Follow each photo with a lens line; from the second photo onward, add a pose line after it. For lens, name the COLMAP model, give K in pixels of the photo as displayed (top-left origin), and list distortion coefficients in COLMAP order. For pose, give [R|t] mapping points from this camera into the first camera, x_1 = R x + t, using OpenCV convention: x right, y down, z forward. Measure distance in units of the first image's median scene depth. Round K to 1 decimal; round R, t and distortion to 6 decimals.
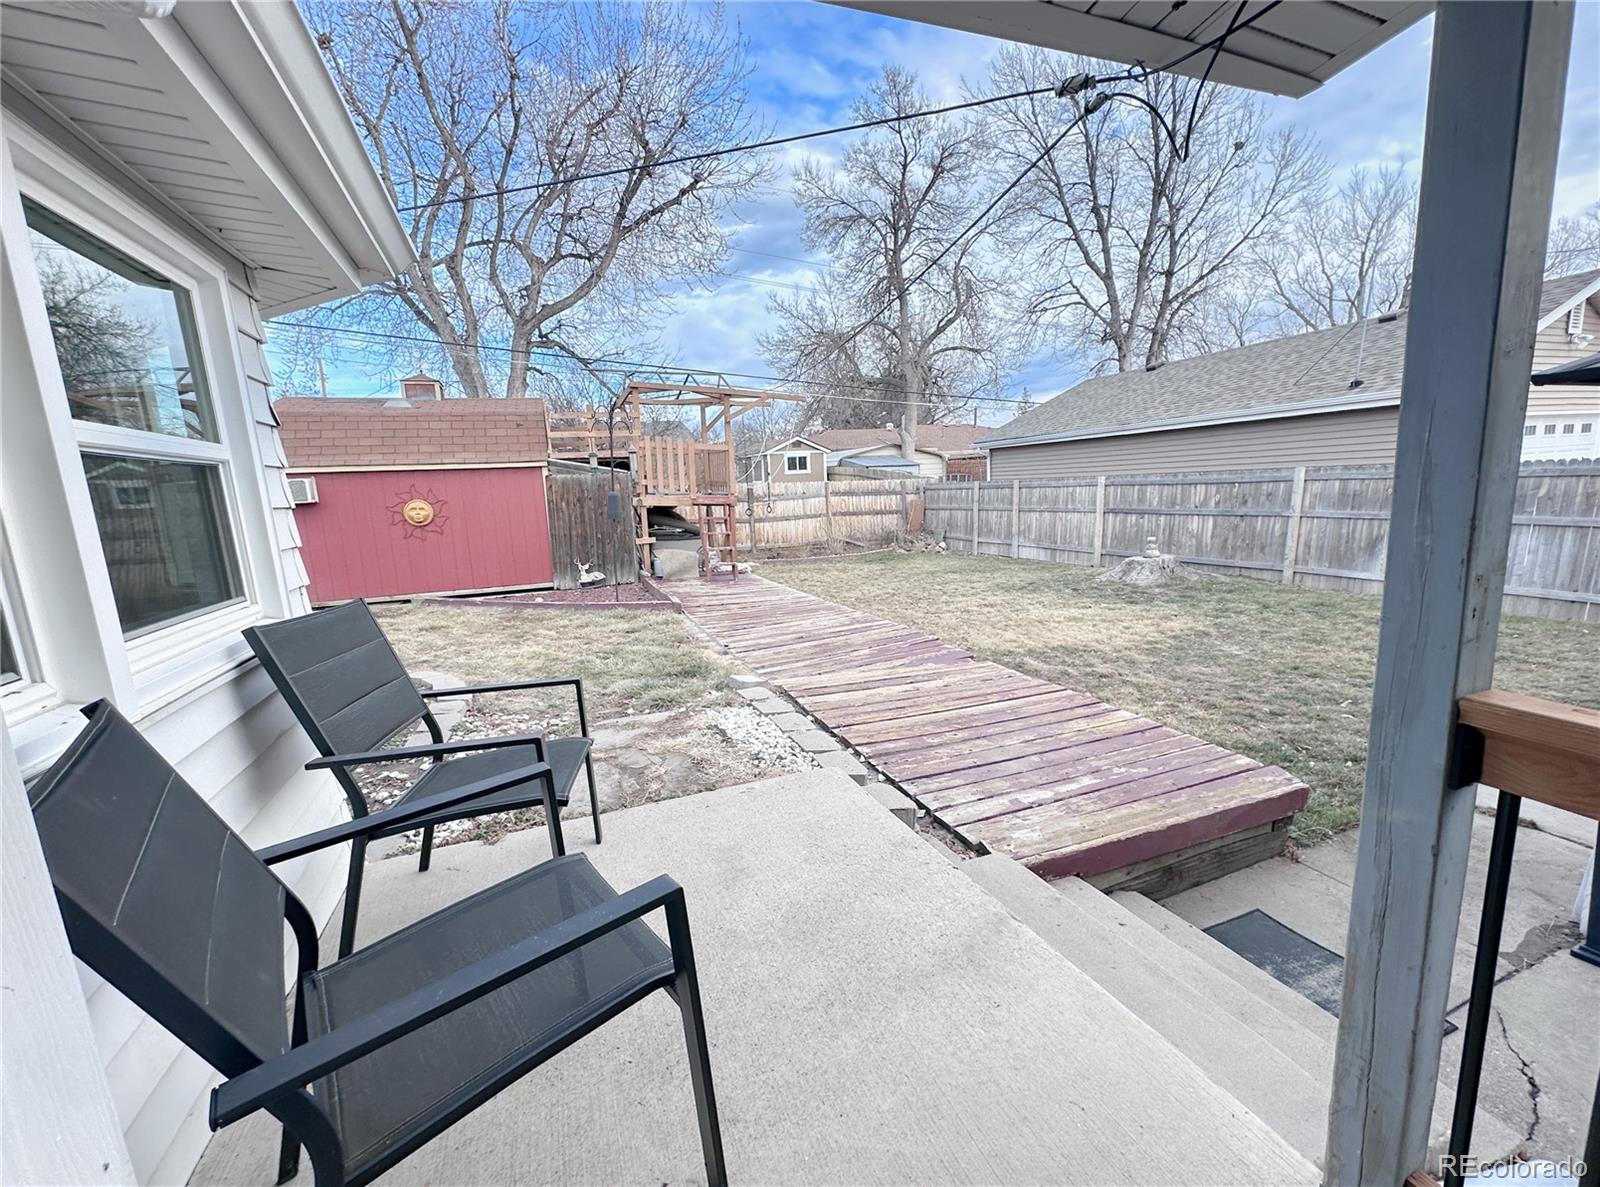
lens RADIAL K [[653.9, 0, 800.0], [0, 653.9, 593.5], [0, 0, 1]] dist [-0.000005, -0.000110]
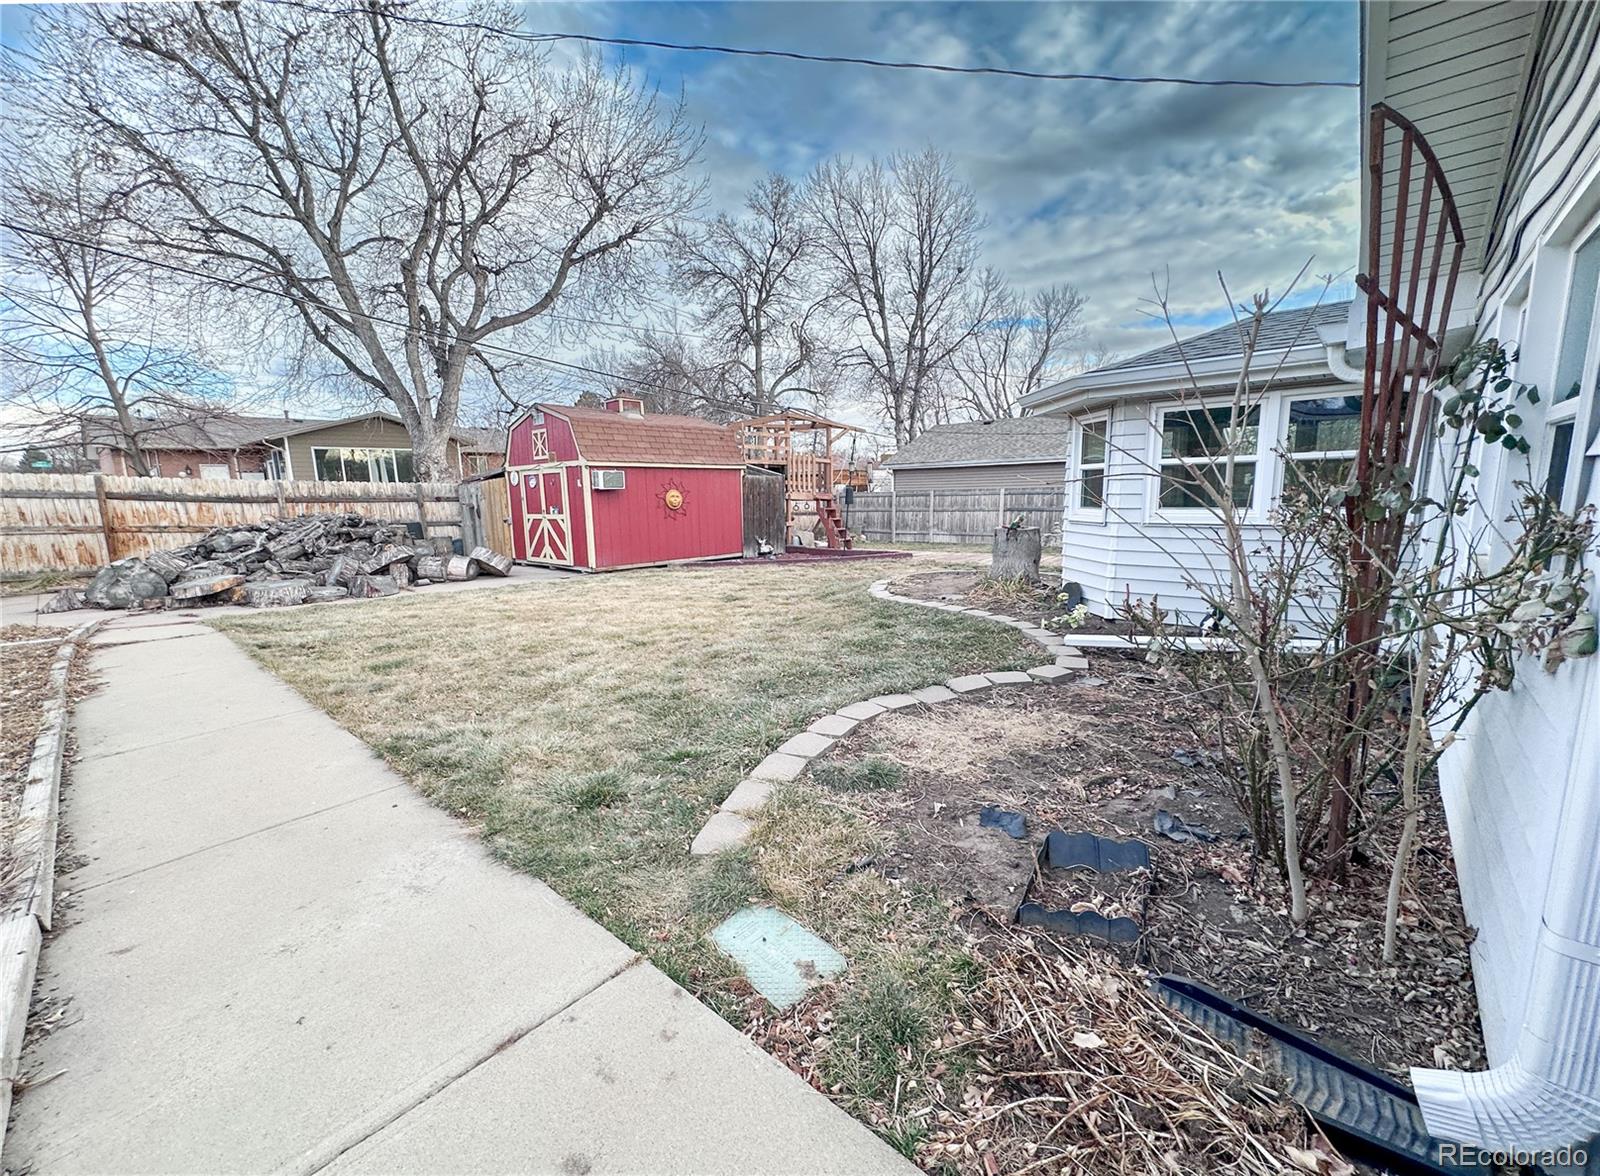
lens RADIAL K [[634.1, 0, 800.0], [0, 634.1, 588.0], [0, 0, 1]] dist [-0.001269, -0.000026]
pose [[0.898563, -0.040124, 0.437007, -0.421304], [0.053221, 0.998425, -0.017760, 0.043330], [-0.435606, 0.039217, 0.899283, -0.126873]]
